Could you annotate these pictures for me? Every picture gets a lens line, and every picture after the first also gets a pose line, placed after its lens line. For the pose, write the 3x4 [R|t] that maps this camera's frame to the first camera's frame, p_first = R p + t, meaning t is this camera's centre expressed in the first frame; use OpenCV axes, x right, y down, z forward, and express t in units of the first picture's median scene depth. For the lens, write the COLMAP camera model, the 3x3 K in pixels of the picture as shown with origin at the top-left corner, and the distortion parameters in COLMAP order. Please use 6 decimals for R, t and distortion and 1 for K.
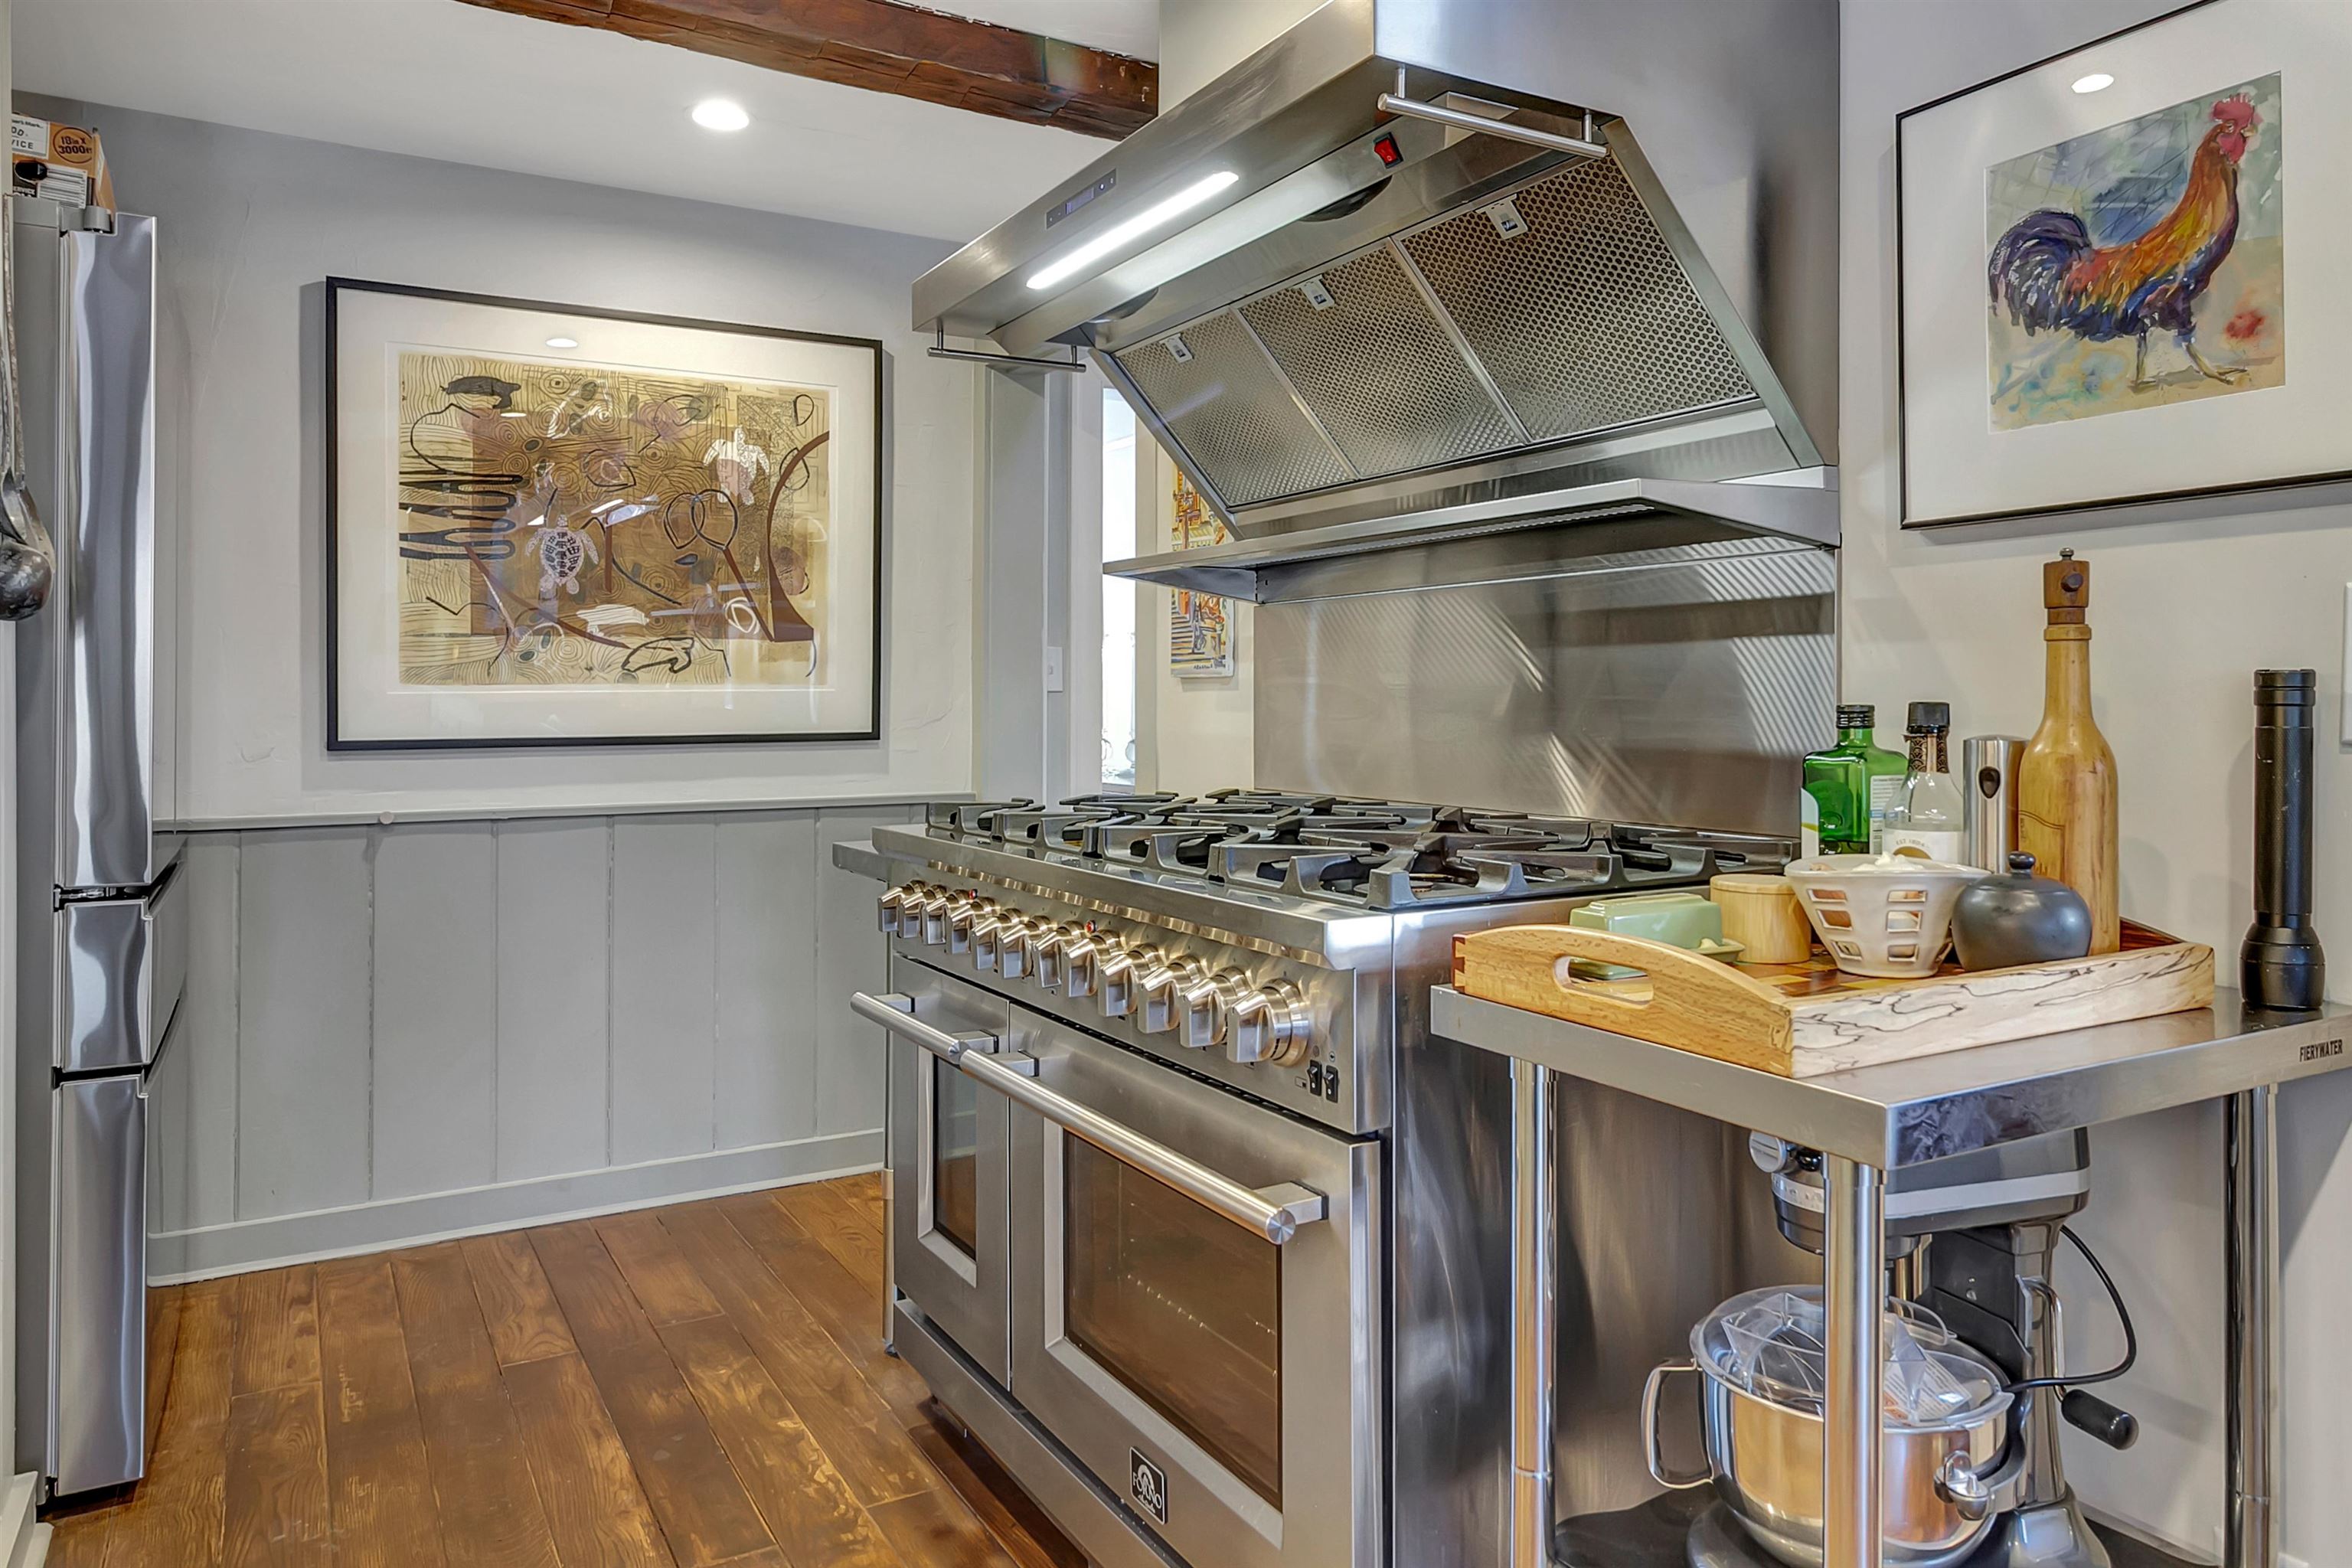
lens RADIAL K [[1539.1, 0, 1180.6], [0, 1539.1, 692.4], [0, 0, 1]] dist [-0.002863, -0.000478]
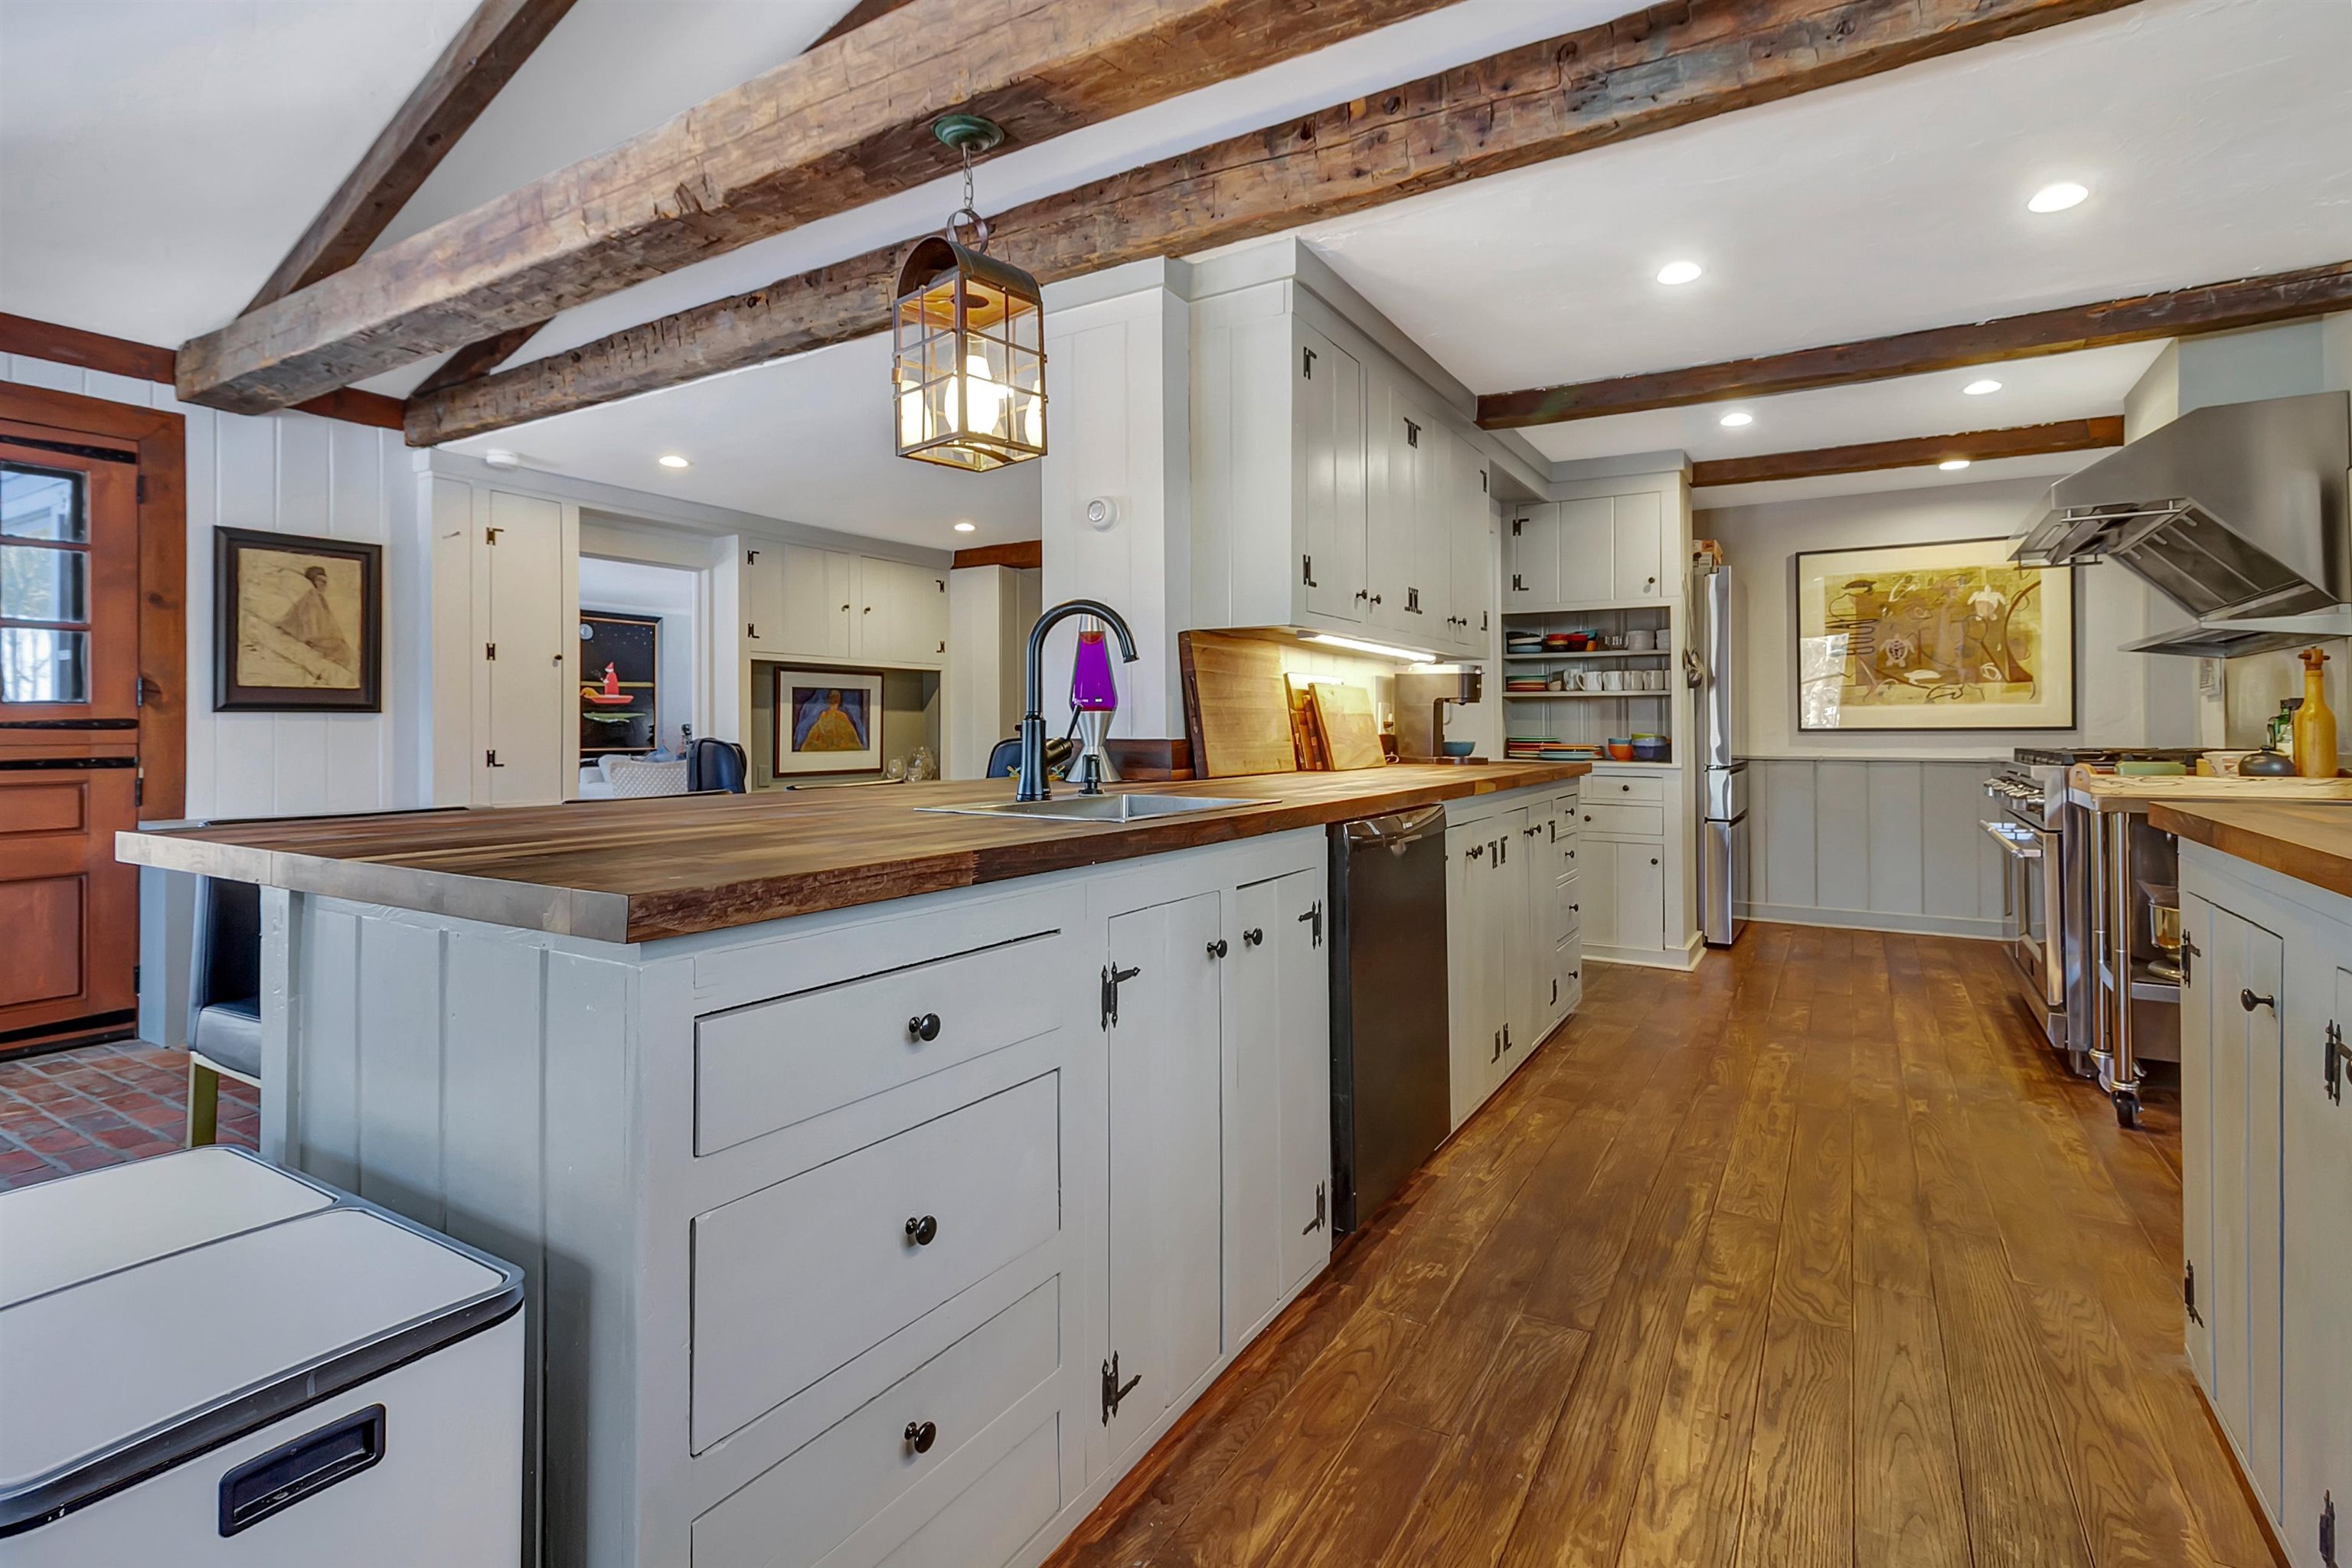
lens RADIAL K [[1125.9, 0, 1187.2], [0, 1125.9, 720.5], [0, 0, 1]] dist [0.005158, 0.000854]
pose [[0.484531, -0.006582, -0.874749, 0.567450], [0.005668, 0.999974, -0.004385, 0.019055], [0.874756, -0.002834, 0.484556, -0.768480]]
